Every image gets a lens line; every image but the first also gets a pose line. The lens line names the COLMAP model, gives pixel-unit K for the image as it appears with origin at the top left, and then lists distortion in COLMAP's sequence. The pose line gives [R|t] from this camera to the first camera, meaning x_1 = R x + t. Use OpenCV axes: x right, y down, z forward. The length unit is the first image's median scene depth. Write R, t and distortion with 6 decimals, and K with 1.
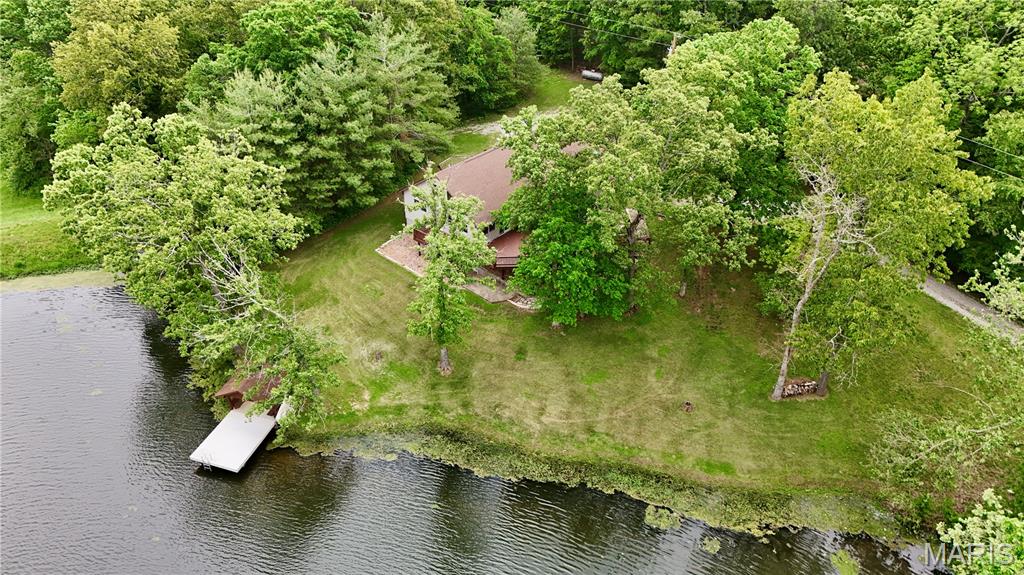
lens RADIAL K [[758.6, 0, 508.3], [0, 758.6, 279.1], [0, 0, 1]] dist [0.045606, -0.025644]
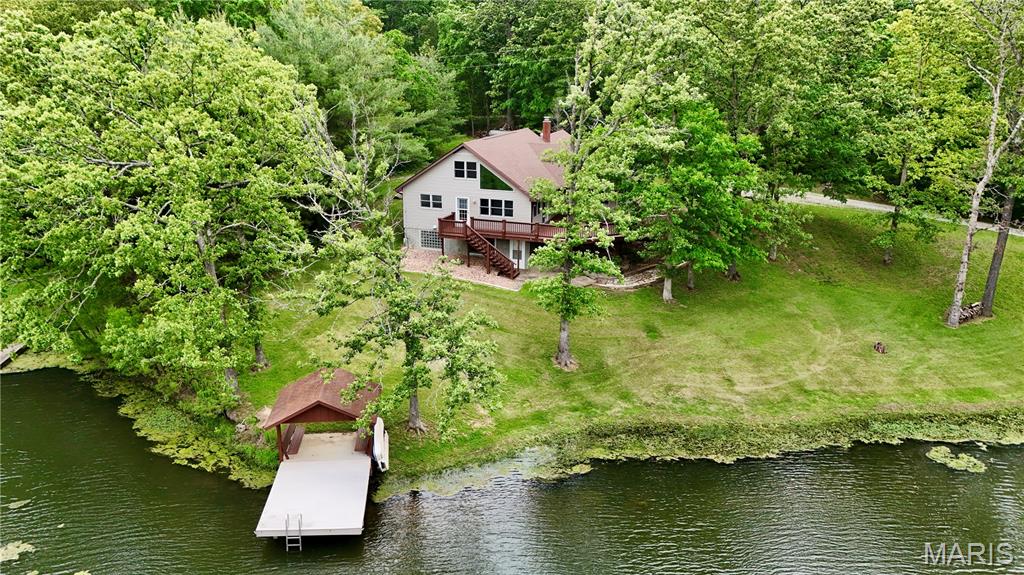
lens RADIAL K [[758.6, 0, 508.3], [0, 758.6, 279.1], [0, 0, 1]] dist [0.045606, -0.025644]
pose [[0.923326, -0.103036, 0.369936, -0.386628], [0.207627, 0.944334, -0.255197, 0.214122], [-0.323049, 0.312438, 0.893321, 0.385313]]
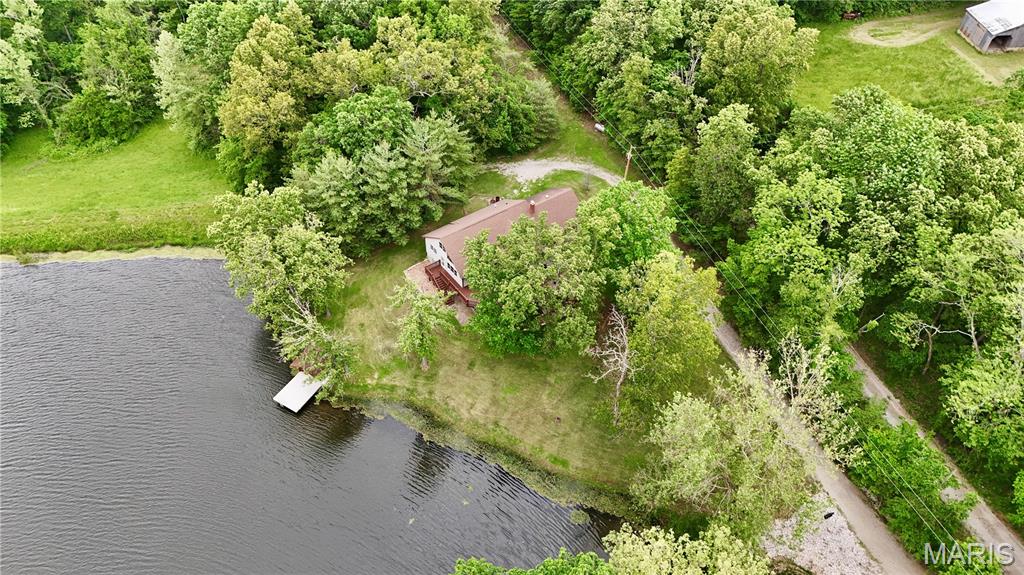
lens RADIAL K [[758.6, 0, 508.3], [0, 758.6, 279.1], [0, 0, 1]] dist [0.045606, -0.025644]
pose [[0.974133, 0.156633, -0.162881, 0.335284], [-0.122883, 0.972085, 0.199876, -0.421883], [0.189641, -0.174690, 0.966188, -0.523505]]
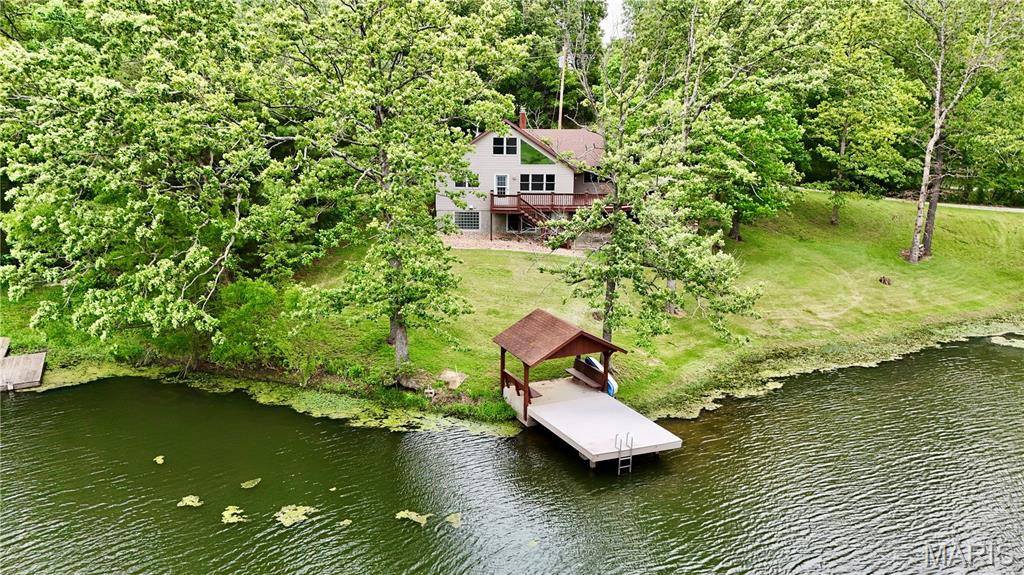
lens RADIAL K [[762.9, 0, 510.3], [0, 762.9, 273.2], [0, 0, 1]] dist [0.098441, -0.164550]
pose [[0.738542, -0.136600, 0.660224, -0.684587], [0.369057, 0.901427, -0.226331, 0.195871], [-0.564228, 0.410816, 0.716155, 0.564148]]
